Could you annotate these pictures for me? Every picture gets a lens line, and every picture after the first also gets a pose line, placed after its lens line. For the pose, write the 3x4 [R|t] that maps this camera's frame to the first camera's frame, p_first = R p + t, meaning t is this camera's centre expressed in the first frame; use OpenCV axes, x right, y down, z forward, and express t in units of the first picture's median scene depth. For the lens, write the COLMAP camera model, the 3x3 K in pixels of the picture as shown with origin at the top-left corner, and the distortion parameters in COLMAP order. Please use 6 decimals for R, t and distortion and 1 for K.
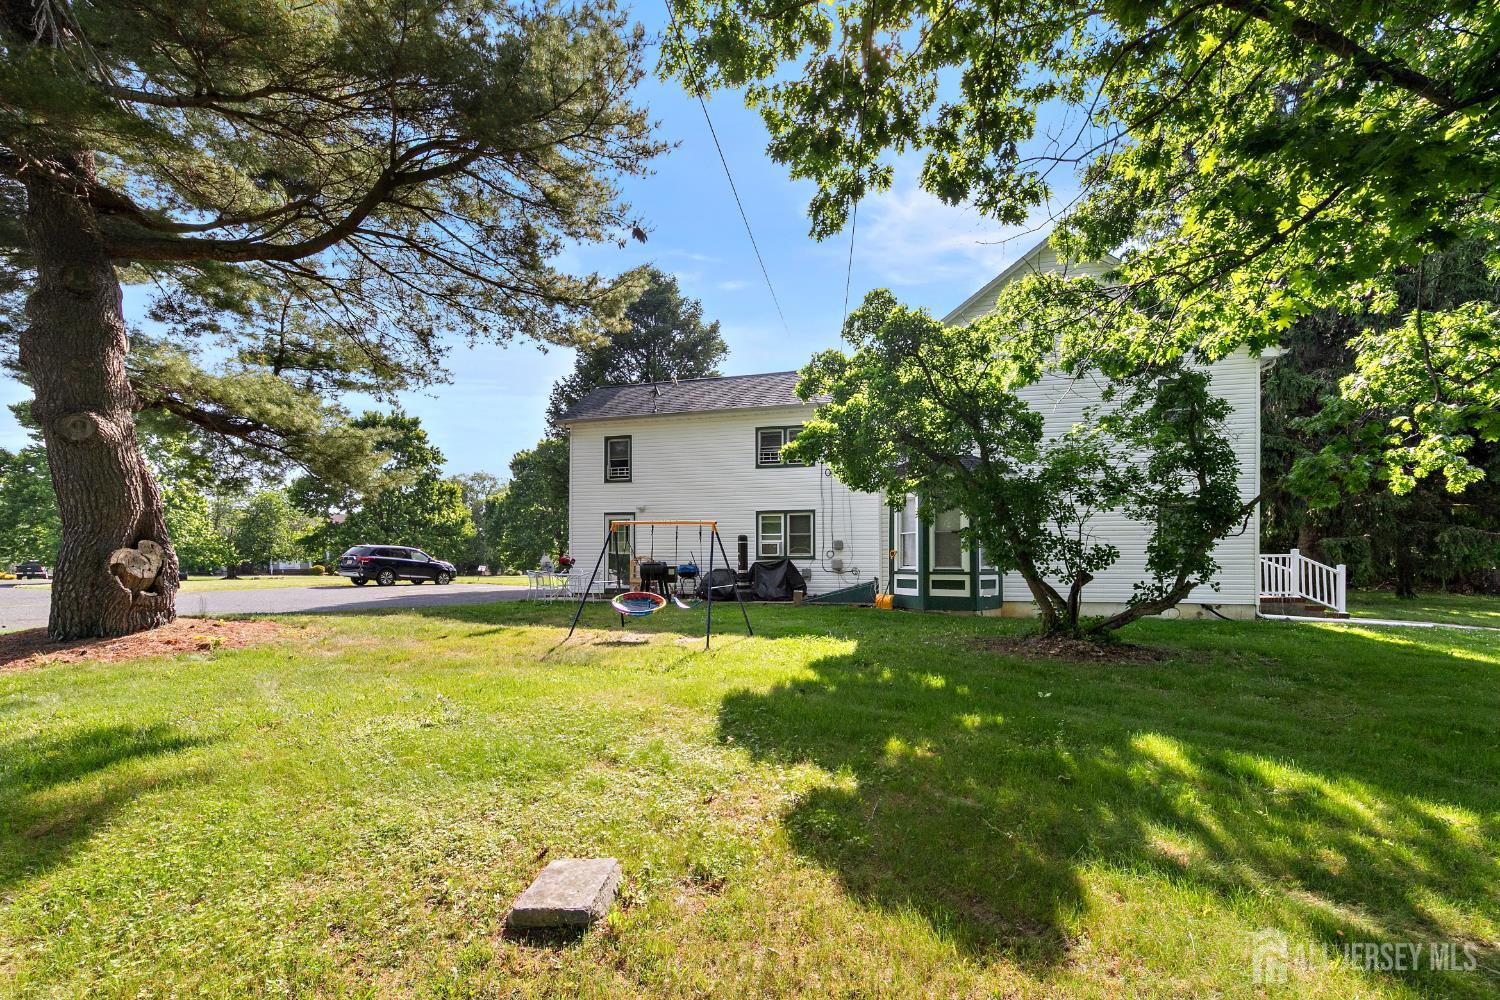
lens RADIAL K [[614.4, 0, 741.7], [0, 614.4, 566.5], [0, 0, 1]] dist [0.012234, 0.000525]
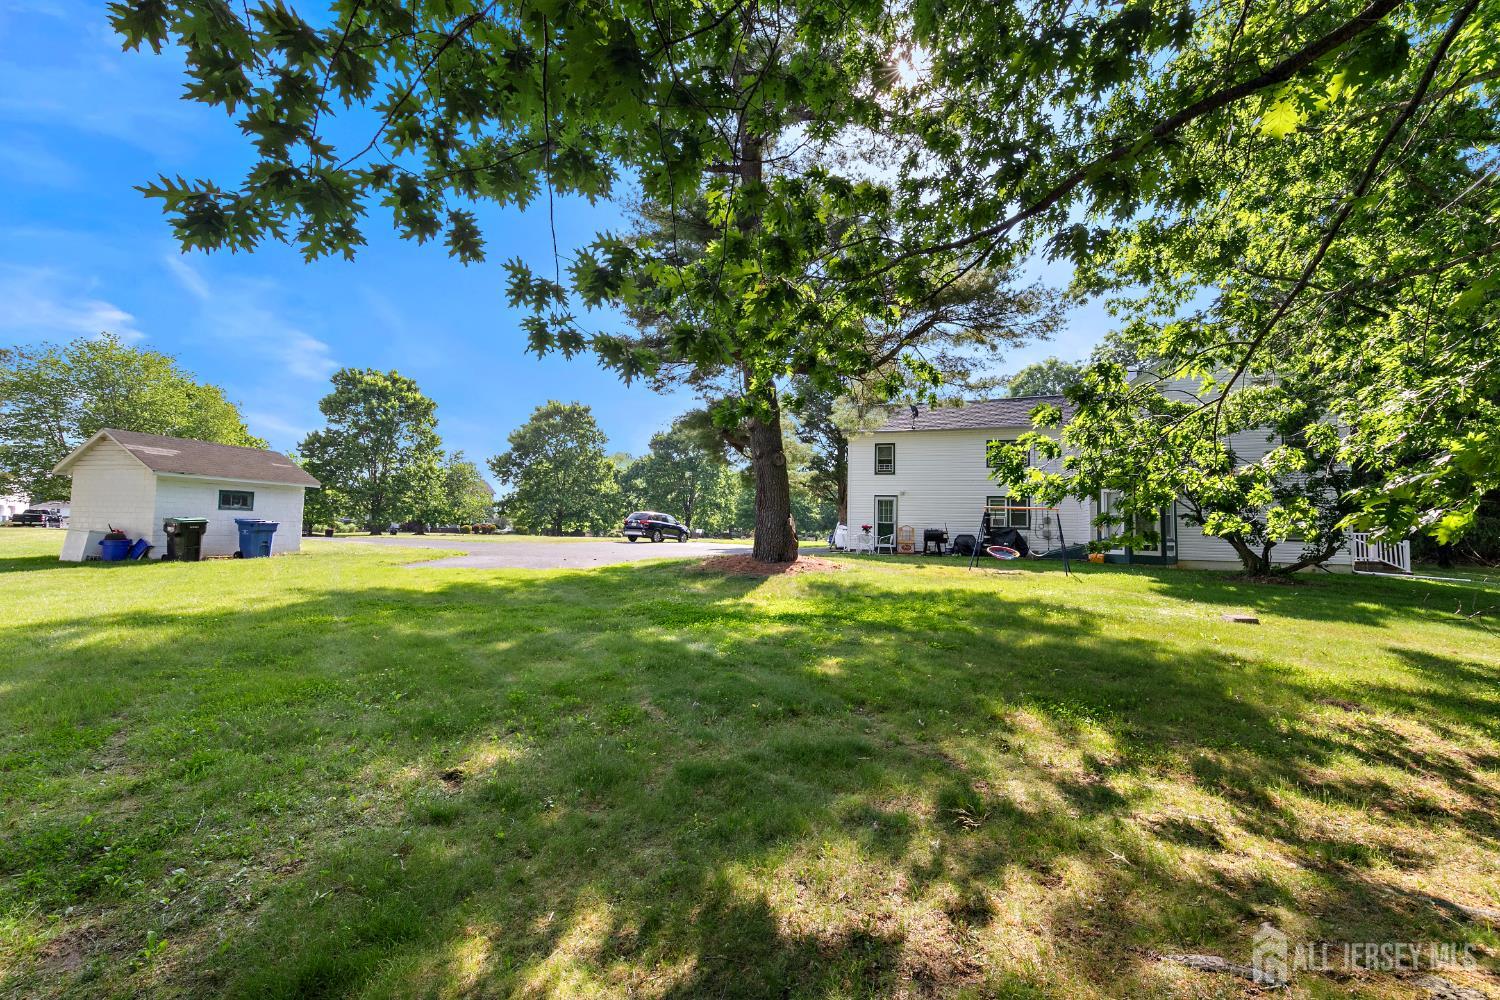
lens RADIAL K [[614.4, 0, 718.5], [0, 614.4, 498.9], [0, 0, 1]] dist [0.012234, 0.000525]
pose [[0.999316, 0.019051, -0.031698, -0.600865], [-0.020798, 0.998230, -0.055709, 0.012890], [0.030580, 0.056331, 0.997944, -0.524602]]
